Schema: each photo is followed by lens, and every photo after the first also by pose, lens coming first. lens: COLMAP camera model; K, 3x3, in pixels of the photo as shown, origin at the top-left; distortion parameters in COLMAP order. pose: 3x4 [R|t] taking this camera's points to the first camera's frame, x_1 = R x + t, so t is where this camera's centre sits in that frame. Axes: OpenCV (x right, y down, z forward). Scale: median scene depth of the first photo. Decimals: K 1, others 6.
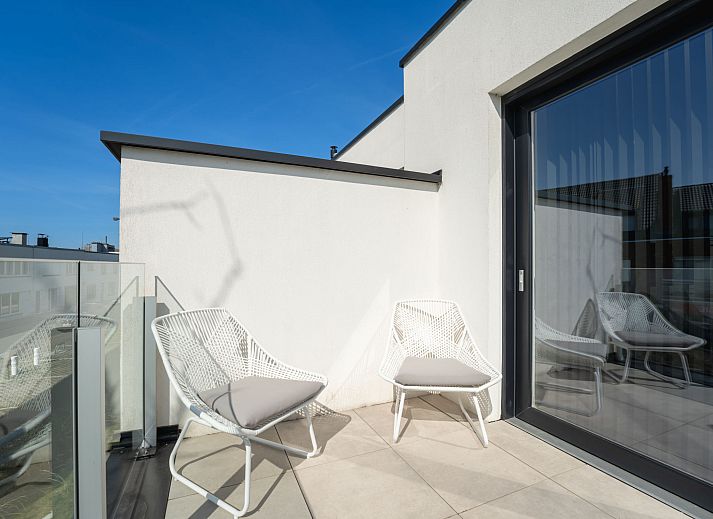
lens RADIAL K [[333.0, 0, 356.1], [0, 333.0, 266.2], [0, 0, 1]] dist [-0.027108, 0.000329]
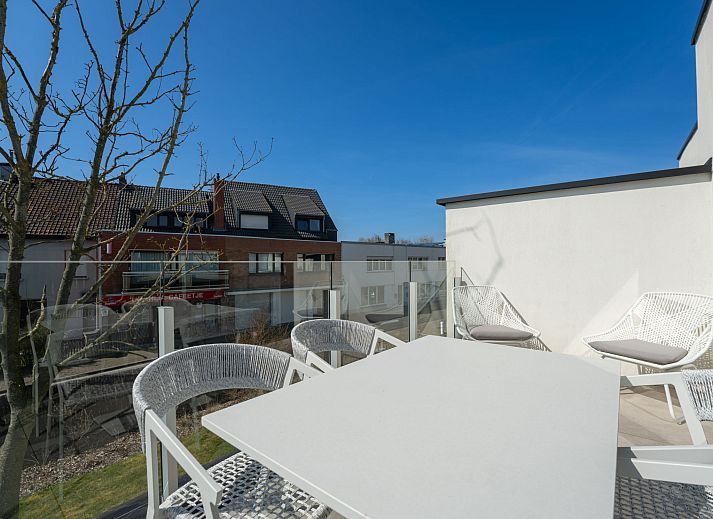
lens RADIAL K [[333.0, 0, 356.1], [0, 333.0, 266.2], [0, 0, 1]] dist [-0.027108, 0.000329]
pose [[0.457646, 0.008813, -0.889091, 0.727558], [0.004428, 0.999916, 0.012191, 0.001743], [0.889124, -0.009516, 0.457568, -0.379834]]
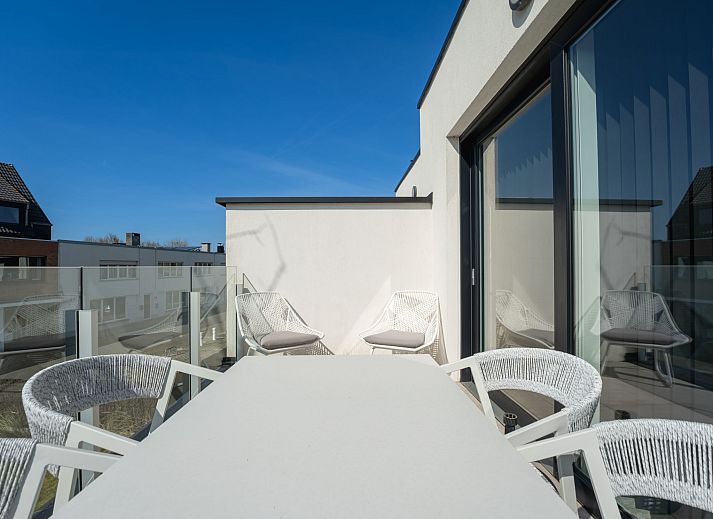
lens RADIAL K [[333.0, 0, 356.1], [0, 333.0, 266.2], [0, 0, 1]] dist [-0.027108, 0.000329]
pose [[0.924149, -0.003401, -0.382017, 0.570395], [0.002375, 0.999992, -0.003157, 0.004038], [0.382025, 0.002010, 0.924150, -0.378861]]
